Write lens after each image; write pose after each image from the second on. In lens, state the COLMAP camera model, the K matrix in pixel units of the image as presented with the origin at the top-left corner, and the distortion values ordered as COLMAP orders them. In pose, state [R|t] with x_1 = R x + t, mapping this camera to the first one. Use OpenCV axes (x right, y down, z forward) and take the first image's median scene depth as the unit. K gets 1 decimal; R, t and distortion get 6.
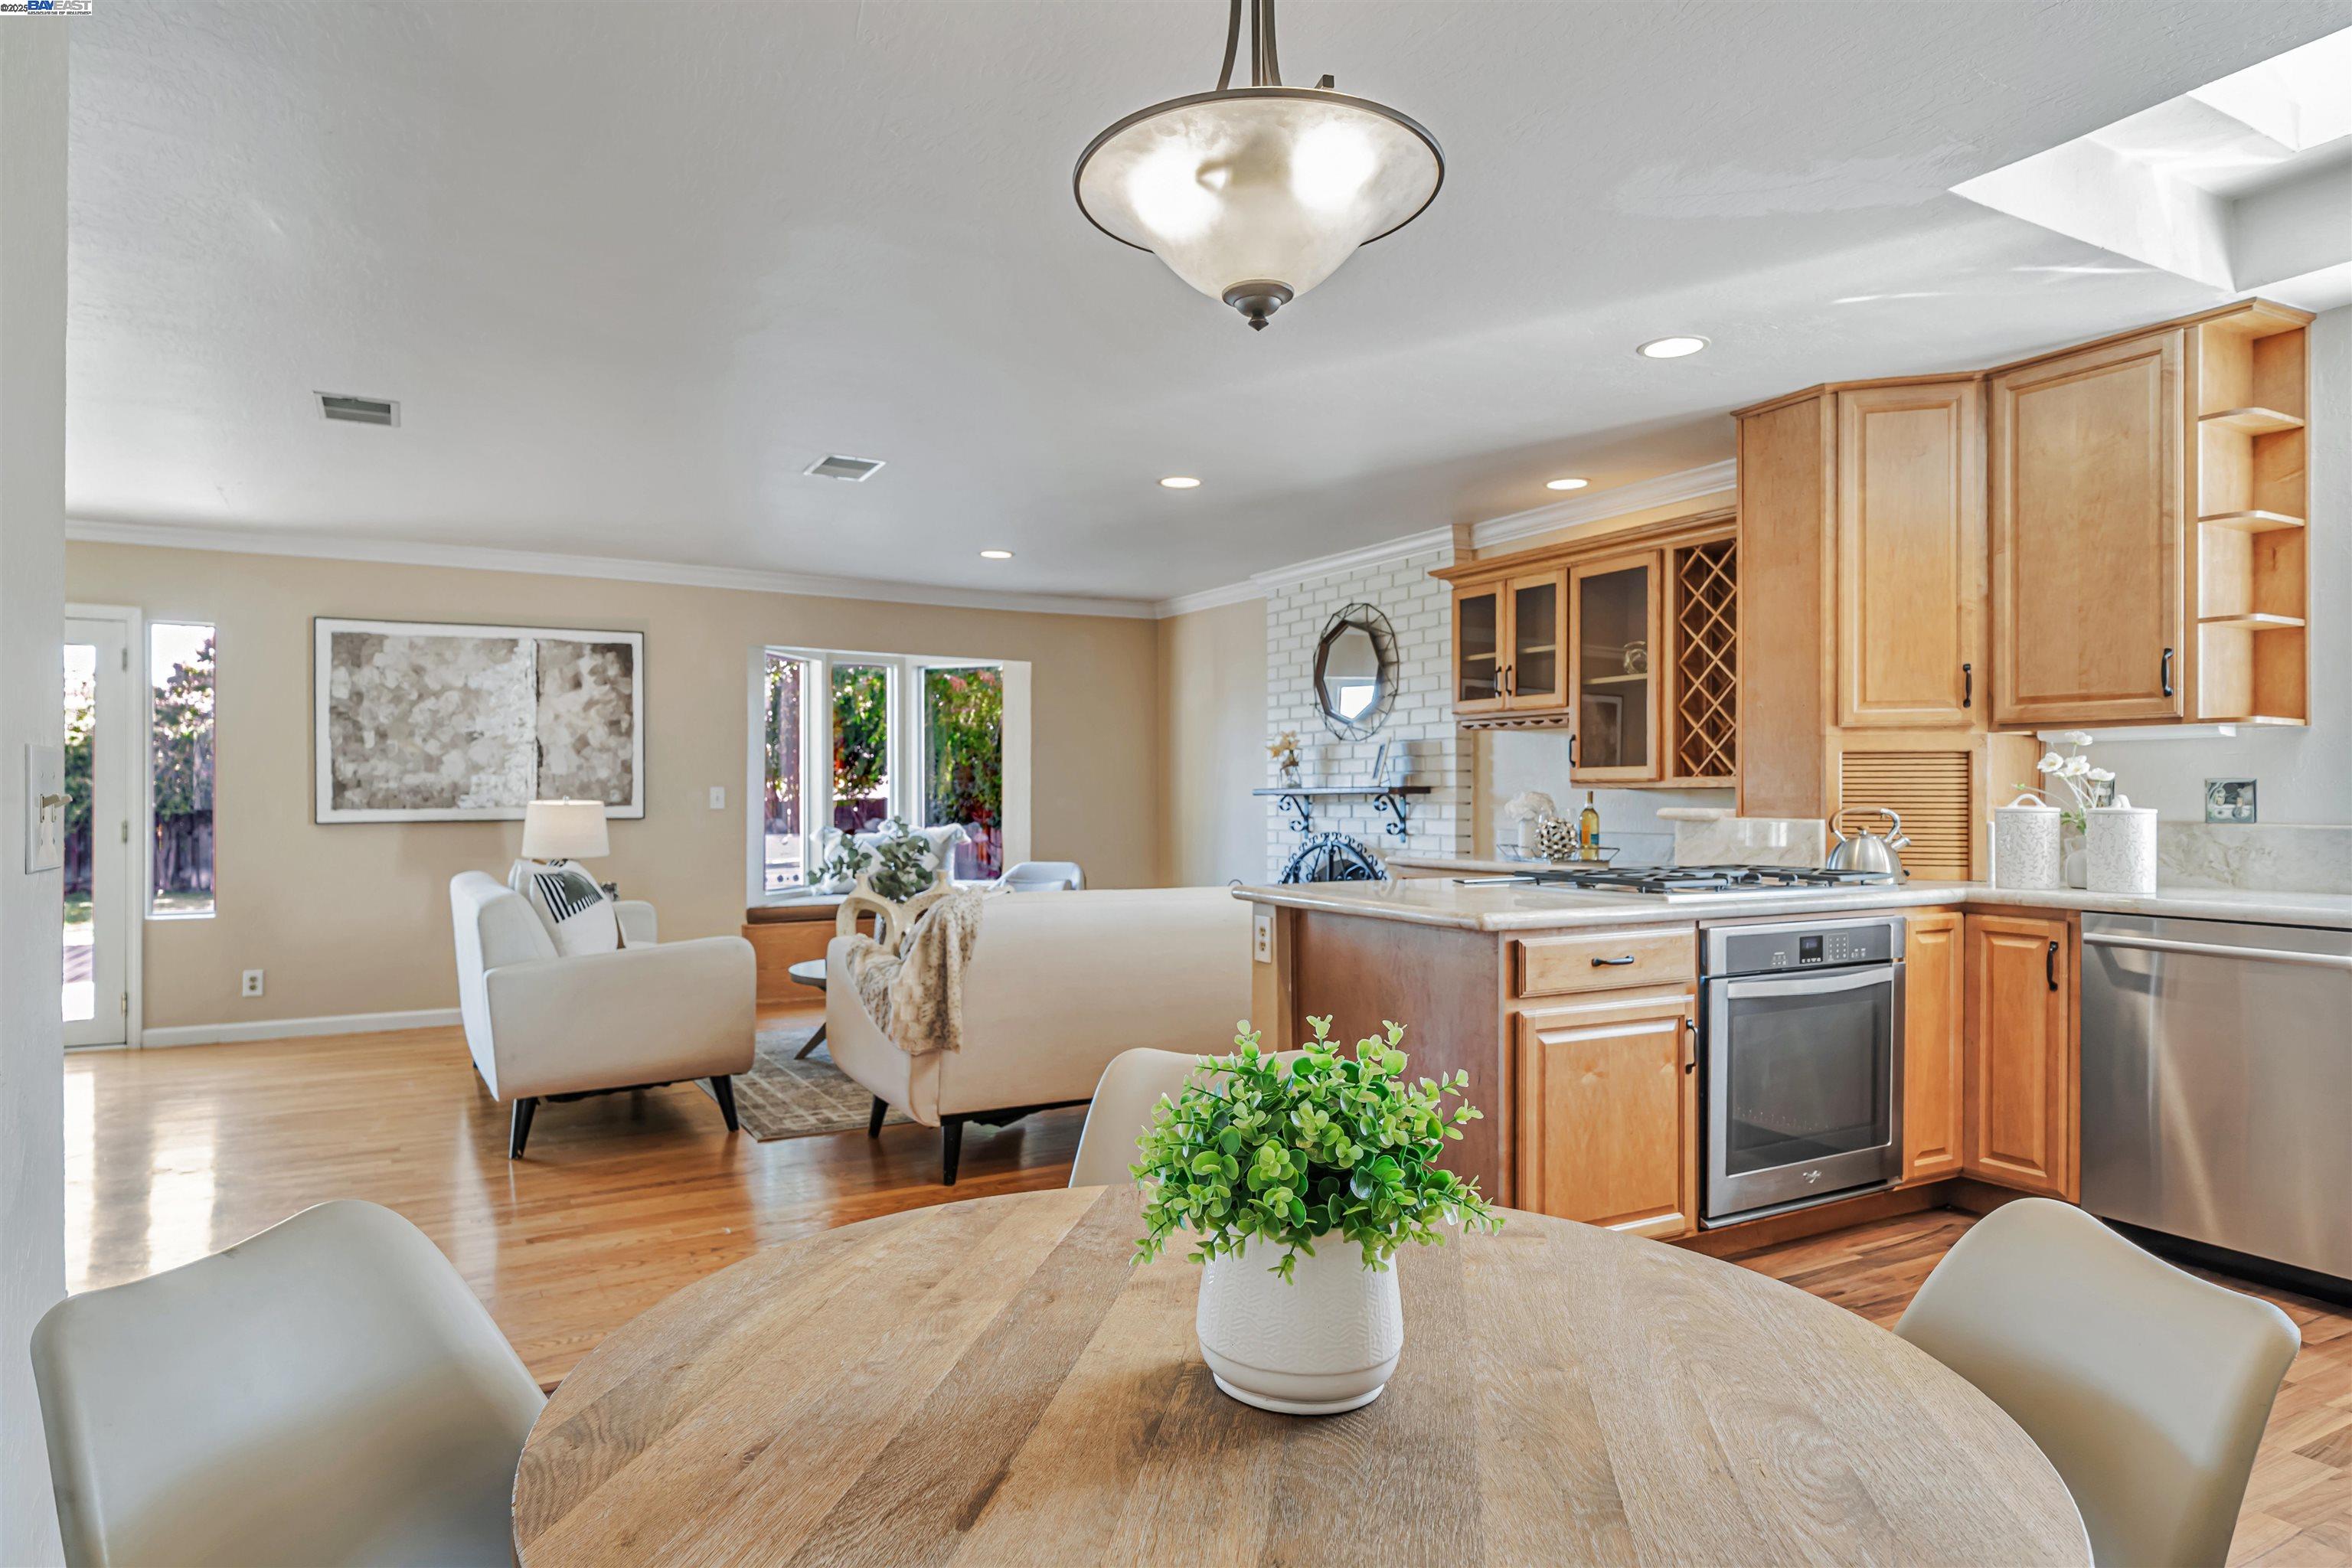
lens RADIAL K [[1354.0, 0, 1148.4], [0, 1354.0, 789.4], [0, 0, 1]] dist [0.003297, 0.001032]
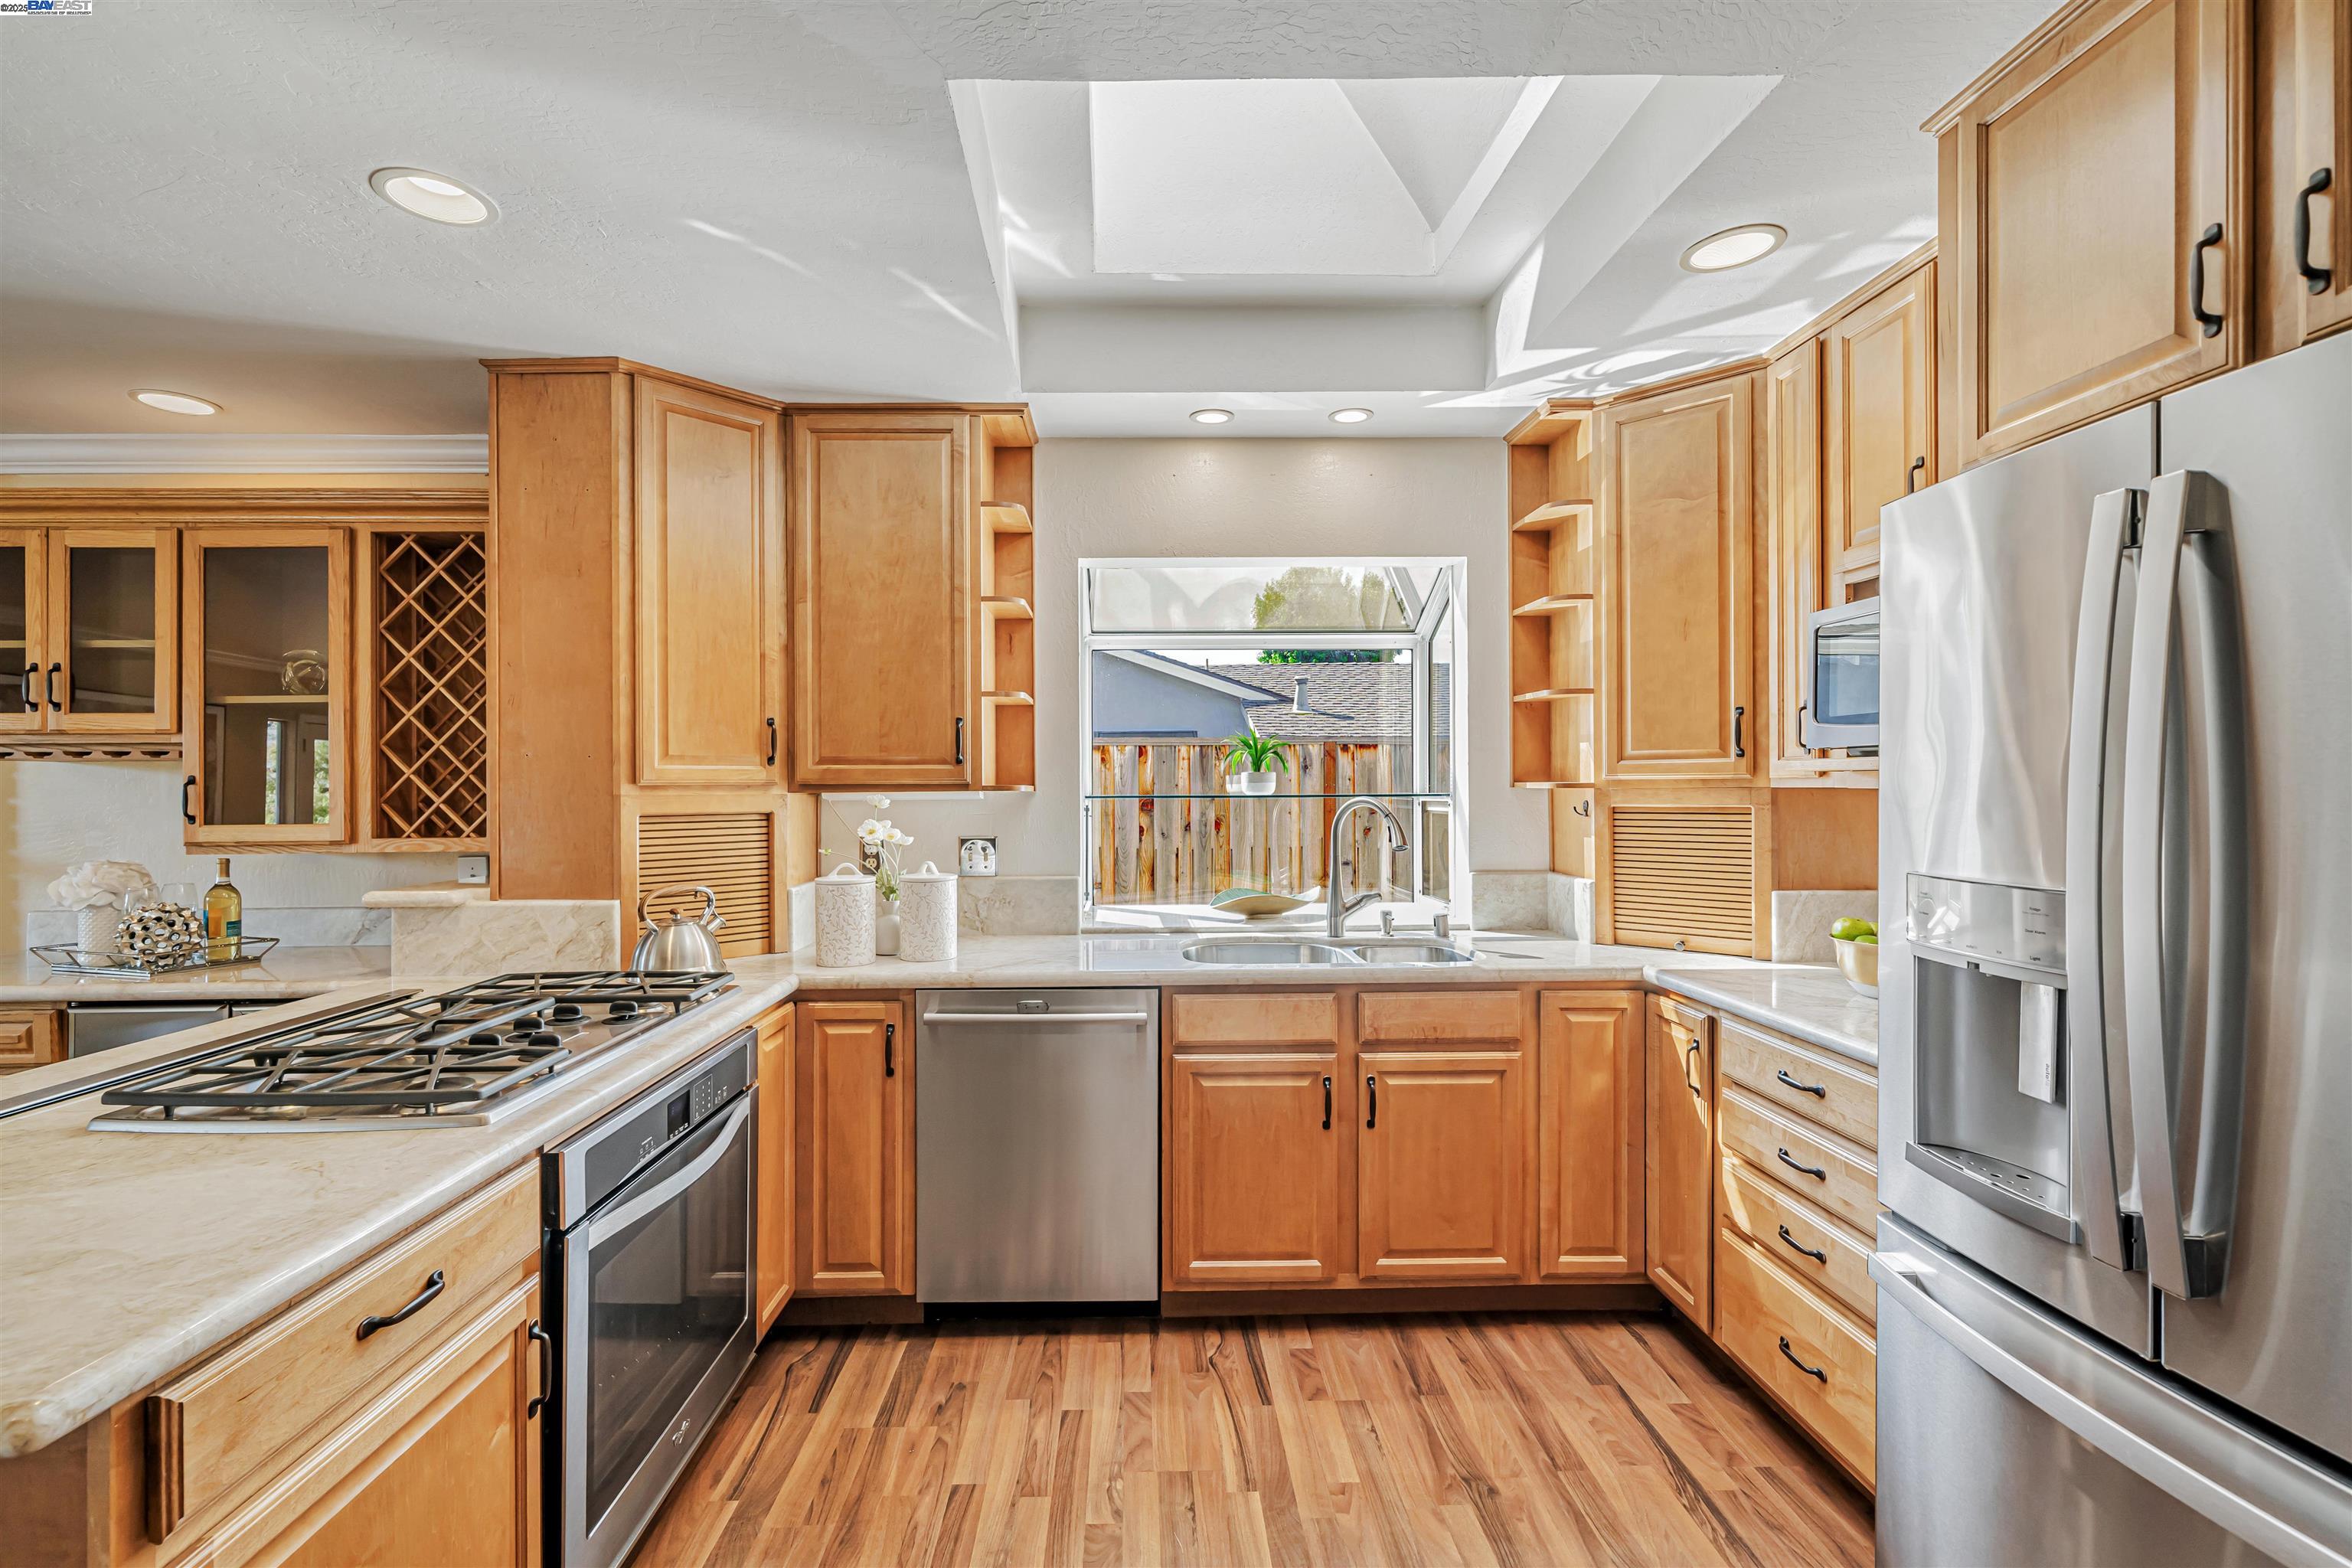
lens RADIAL K [[1032.6, 0, 1150.4], [0, 1032.6, 786.3], [0, 0, 1]] dist [0.000872, 0.000145]
pose [[0.464332, -0.003607, 0.885654, 0.069122], [0.002745, 0.999993, 0.002633, -0.031259], [-0.885657, 0.001208, 0.464339, 0.295110]]
